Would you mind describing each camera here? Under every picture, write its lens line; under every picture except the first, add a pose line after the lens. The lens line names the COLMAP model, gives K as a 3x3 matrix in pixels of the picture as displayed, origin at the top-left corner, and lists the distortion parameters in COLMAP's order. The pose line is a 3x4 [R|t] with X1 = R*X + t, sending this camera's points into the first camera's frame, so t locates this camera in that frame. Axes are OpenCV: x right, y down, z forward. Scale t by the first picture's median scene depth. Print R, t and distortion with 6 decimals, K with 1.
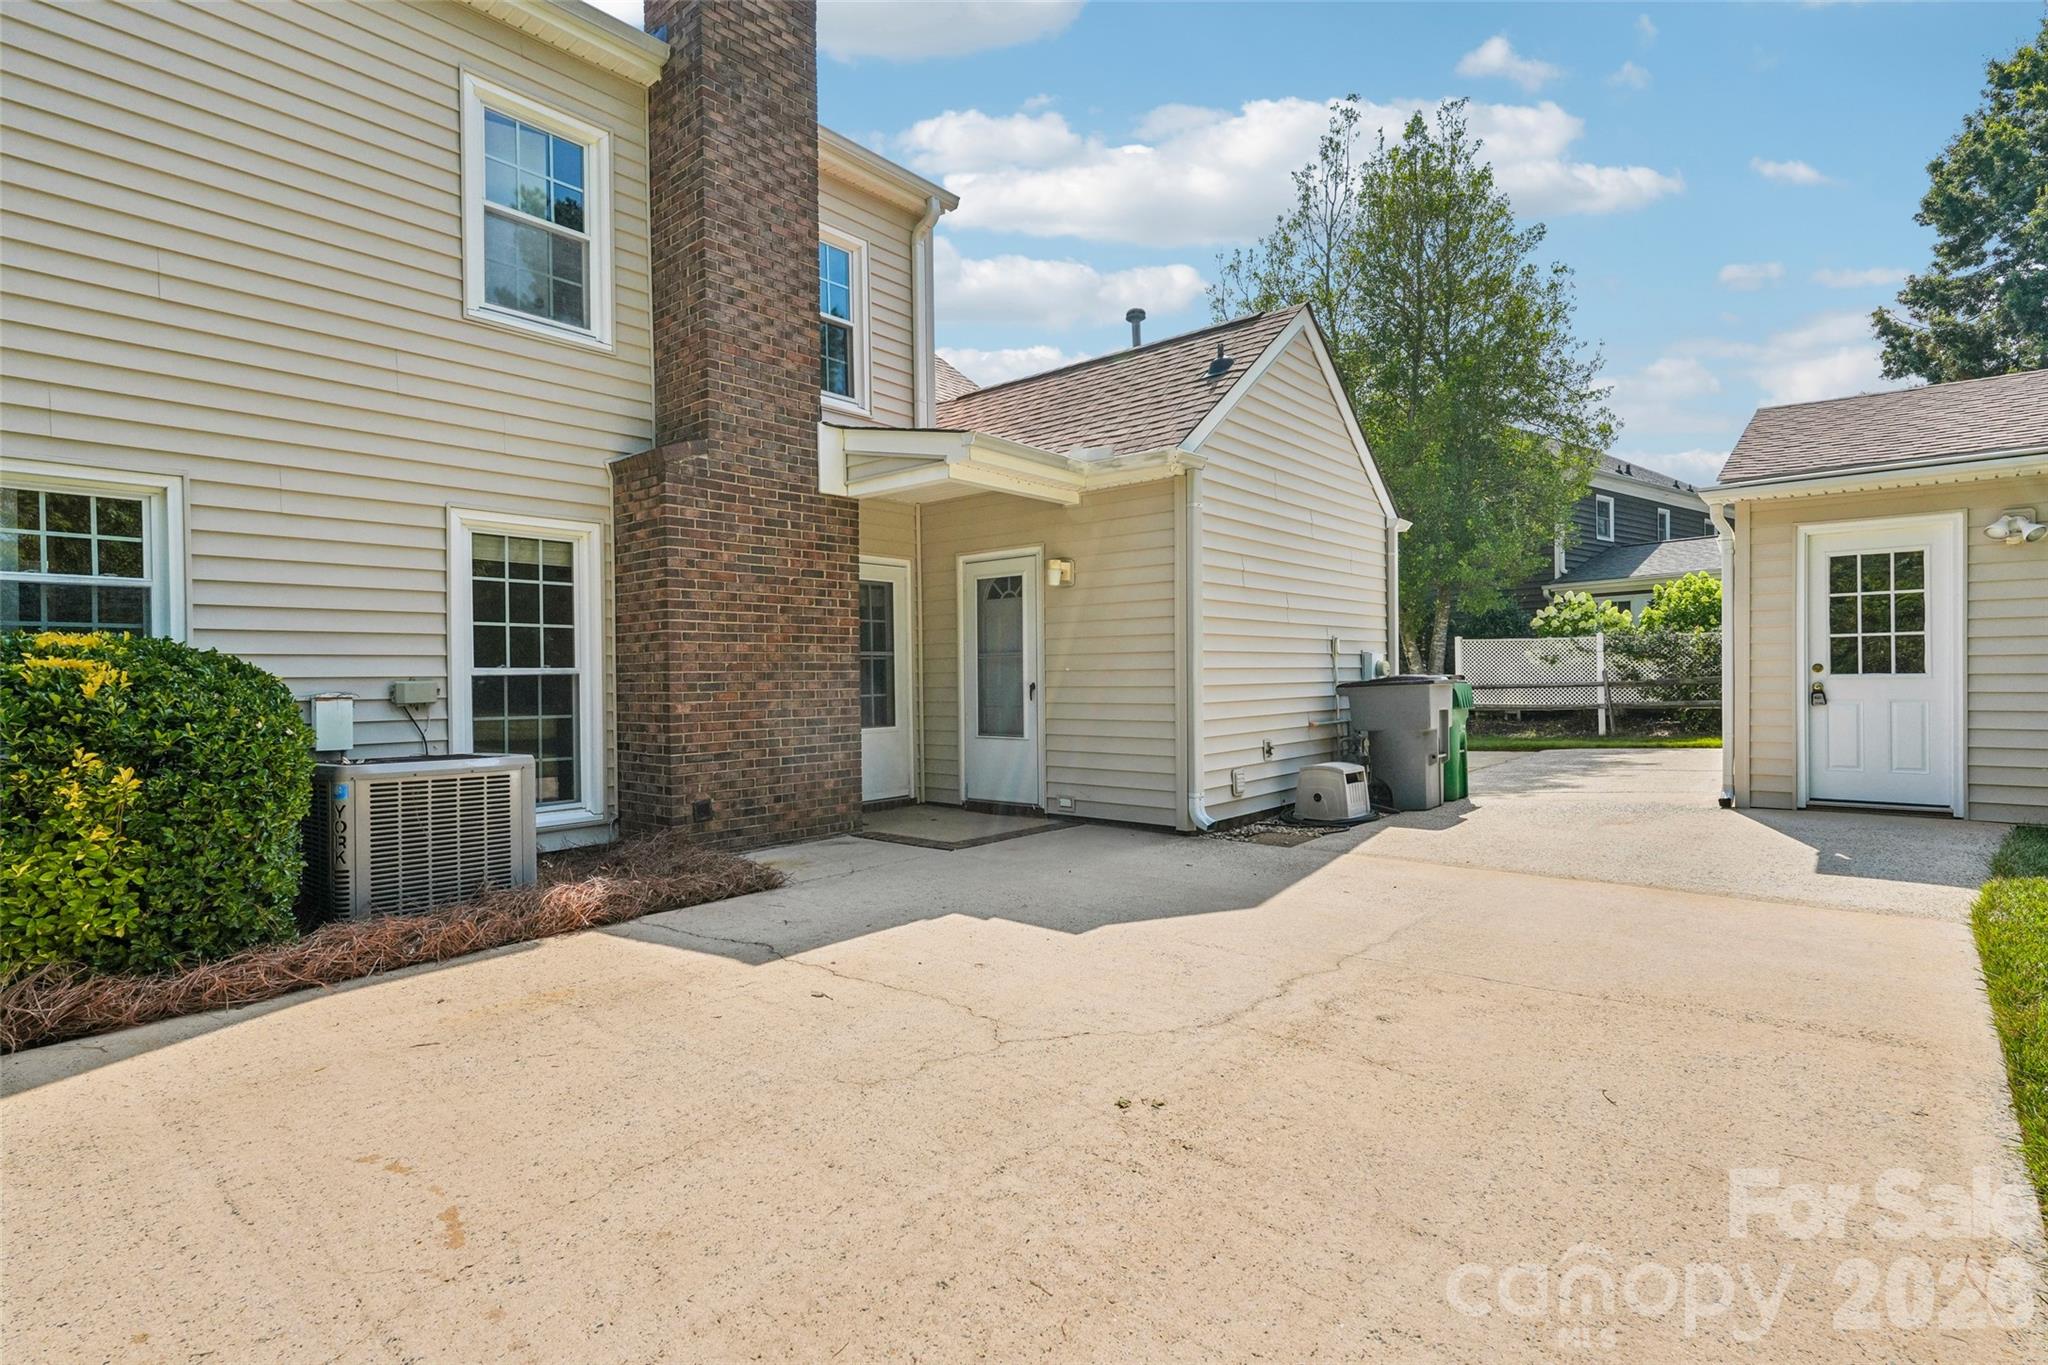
lens RADIAL K [[1001.6, 0, 1031.1], [0, 1001.6, 683.0], [0, 0, 1]] dist [0.000636, 0.000889]
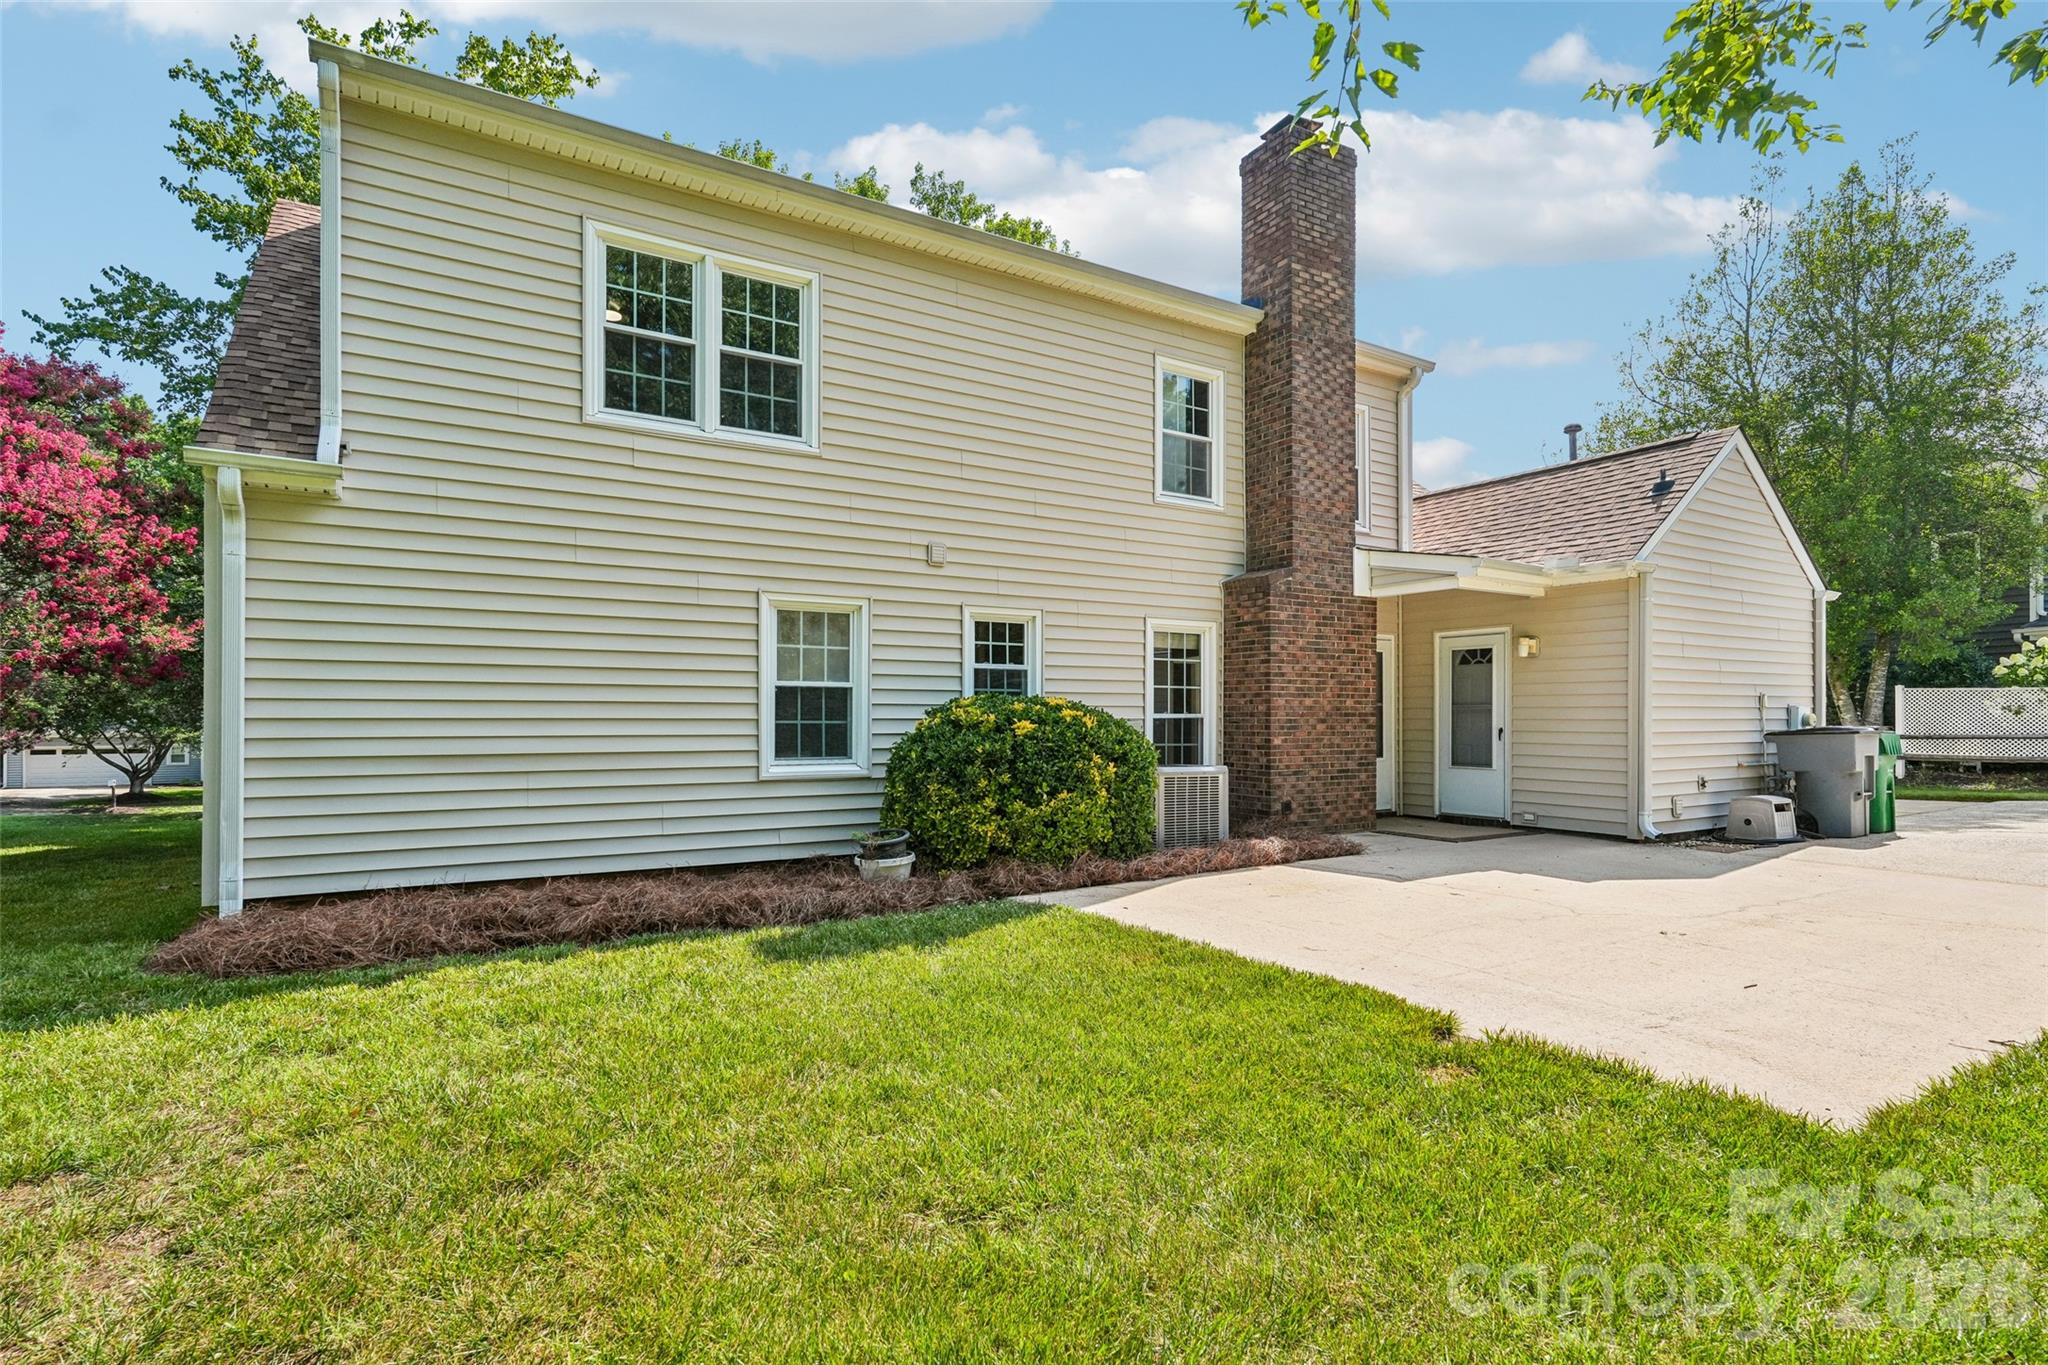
lens RADIAL K [[1001.6, 0, 1041.0], [0, 1001.6, 711.5], [0, 0, 1]] dist [0.000636, 0.000889]
pose [[0.951048, 0.012049, -0.308808, -0.197140], [-0.014899, 0.999865, -0.006874, -0.003988], [0.308684, 0.011139, 0.951099, -0.546752]]
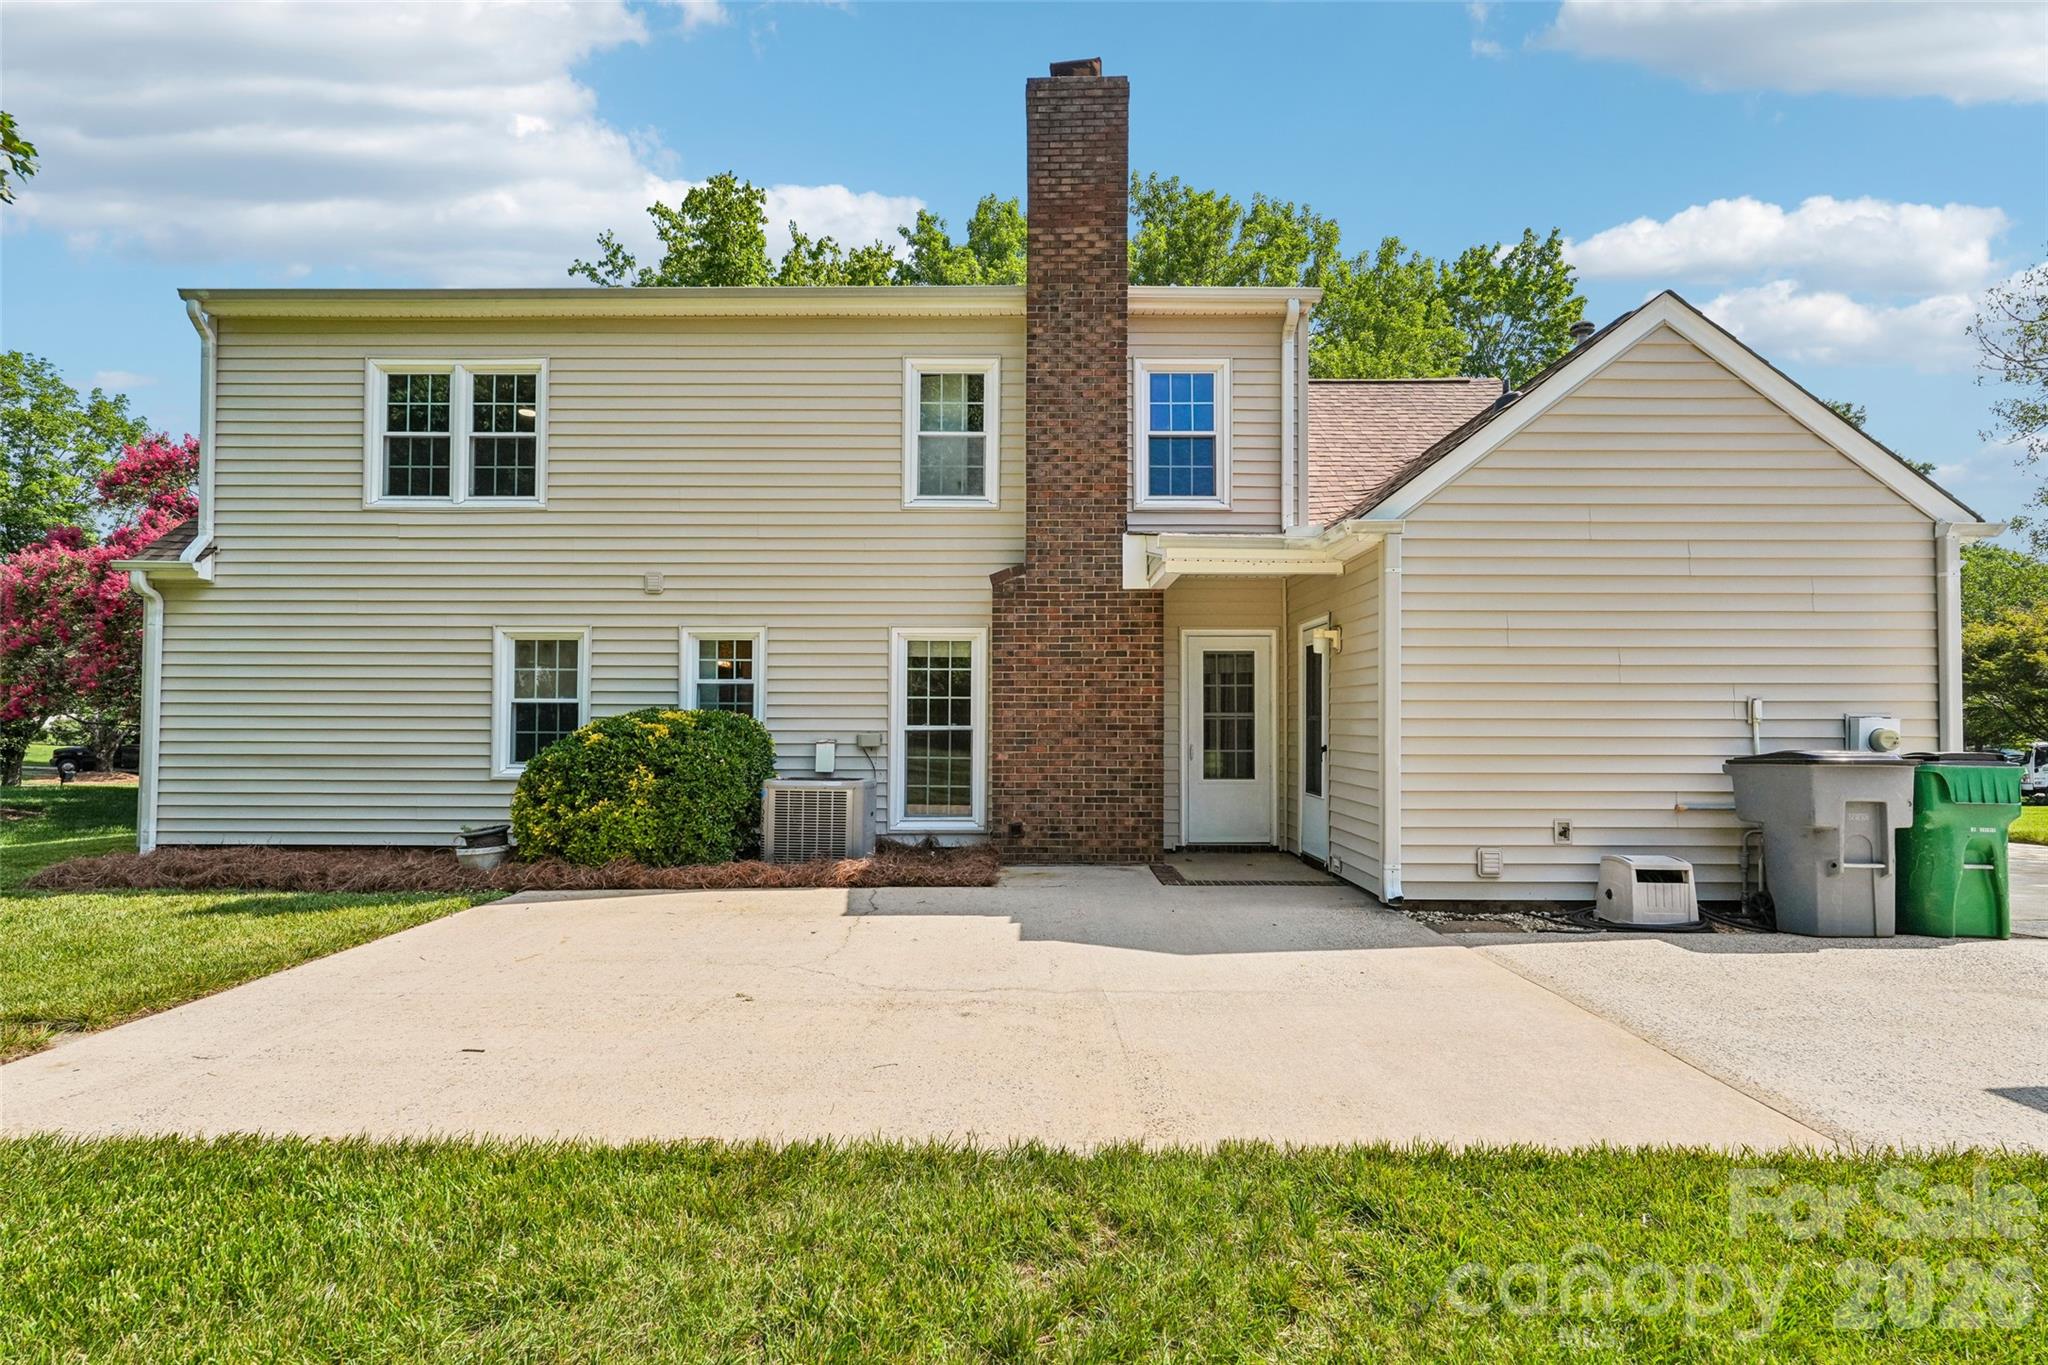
lens RADIAL K [[1001.6, 0, 1010.5], [0, 1001.6, 696.9], [0, 0, 1]] dist [0.000636, 0.000889]
pose [[0.643757, -0.003123, -0.765223, 0.679293], [-0.015253, 0.999741, -0.016912, -0.031710], [0.765078, 0.022559, 0.643543, 0.085291]]
